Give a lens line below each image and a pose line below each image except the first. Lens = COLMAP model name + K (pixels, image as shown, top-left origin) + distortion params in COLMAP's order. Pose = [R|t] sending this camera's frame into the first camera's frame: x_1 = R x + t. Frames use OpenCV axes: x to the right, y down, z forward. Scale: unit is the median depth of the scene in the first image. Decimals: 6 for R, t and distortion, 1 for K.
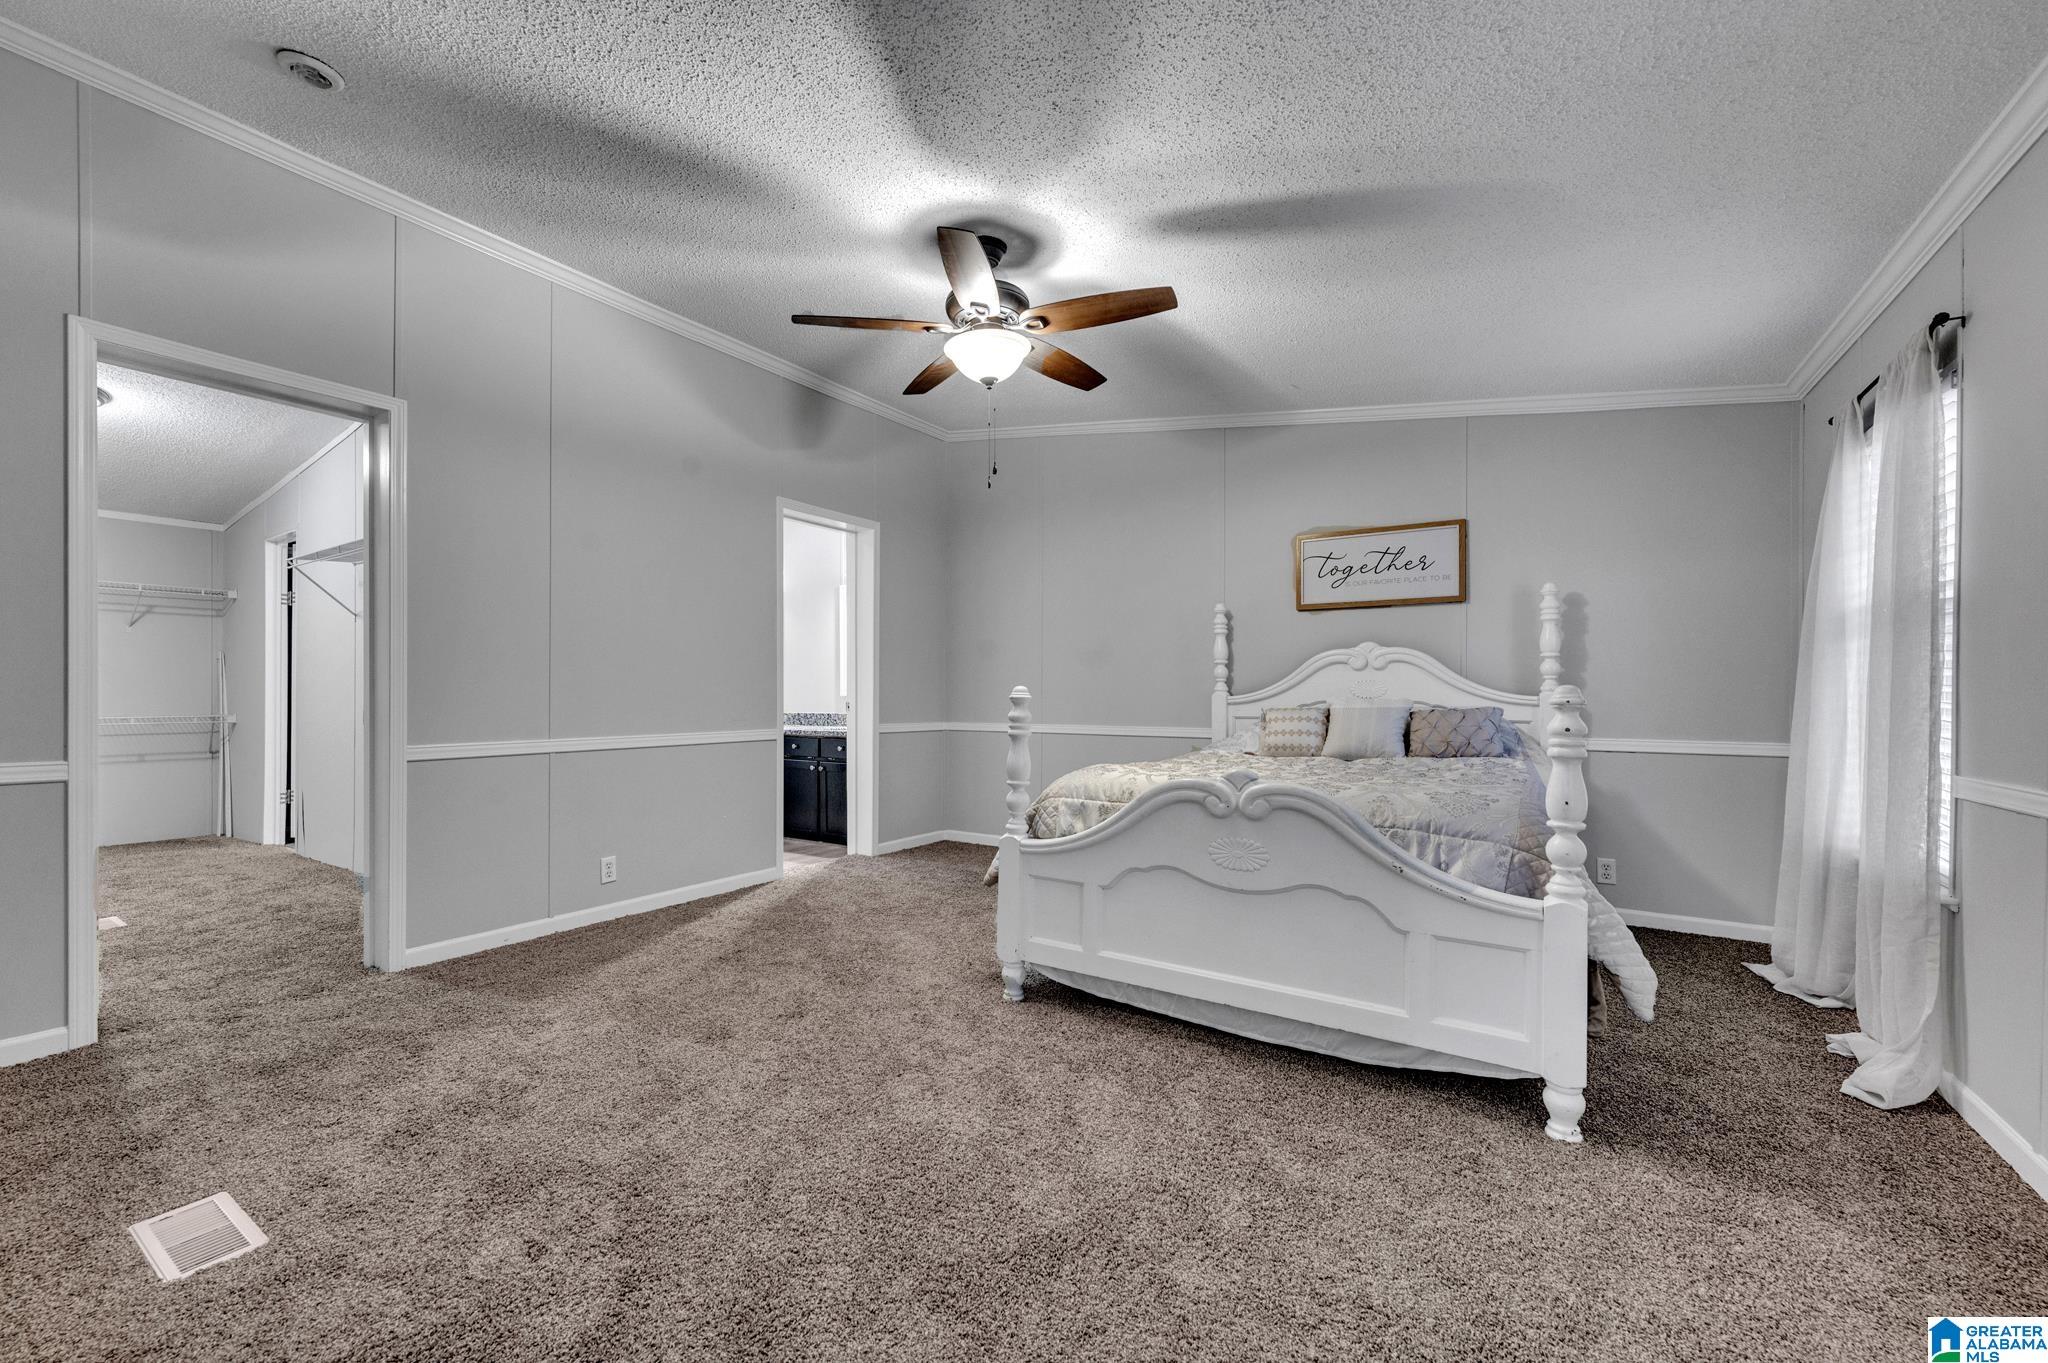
lens RADIAL K [[811.0, 0, 1029.1], [0, 811.0, 697.4], [0, 0, 1]] dist [0.000657, -0.000408]
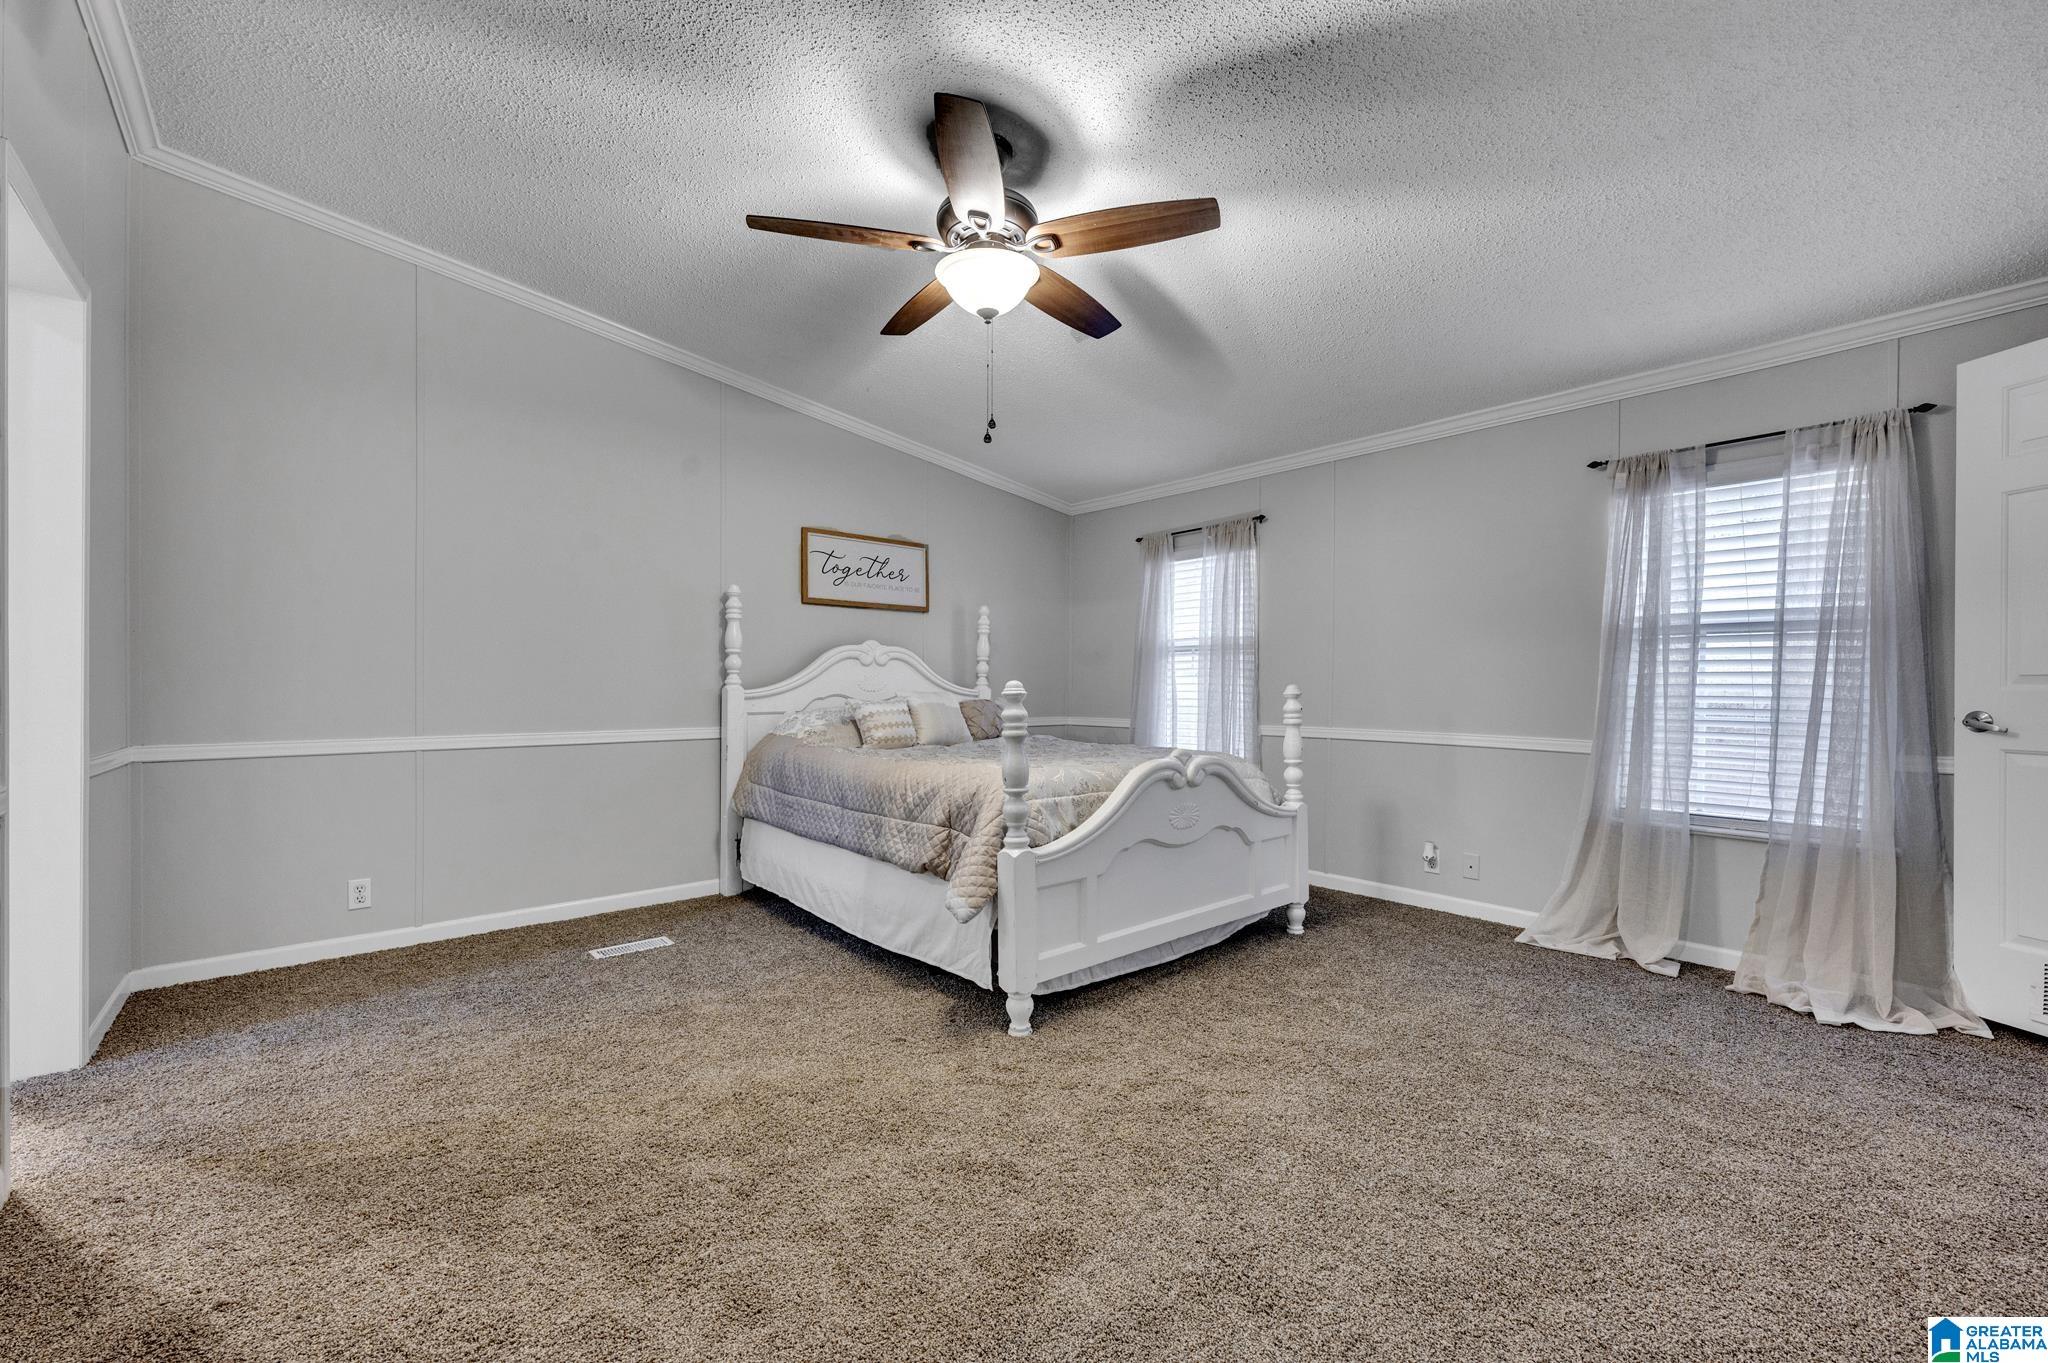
lens RADIAL K [[811.0, 0, 1032.0], [0, 811.0, 683.9], [0, 0, 1]] dist [0.000657, -0.000408]
pose [[0.274231, 0.003538, 0.961657, -0.575273], [0.001378, 0.999991, -0.004072, -0.004614], [-0.961663, 0.002442, 0.274224, 0.494059]]
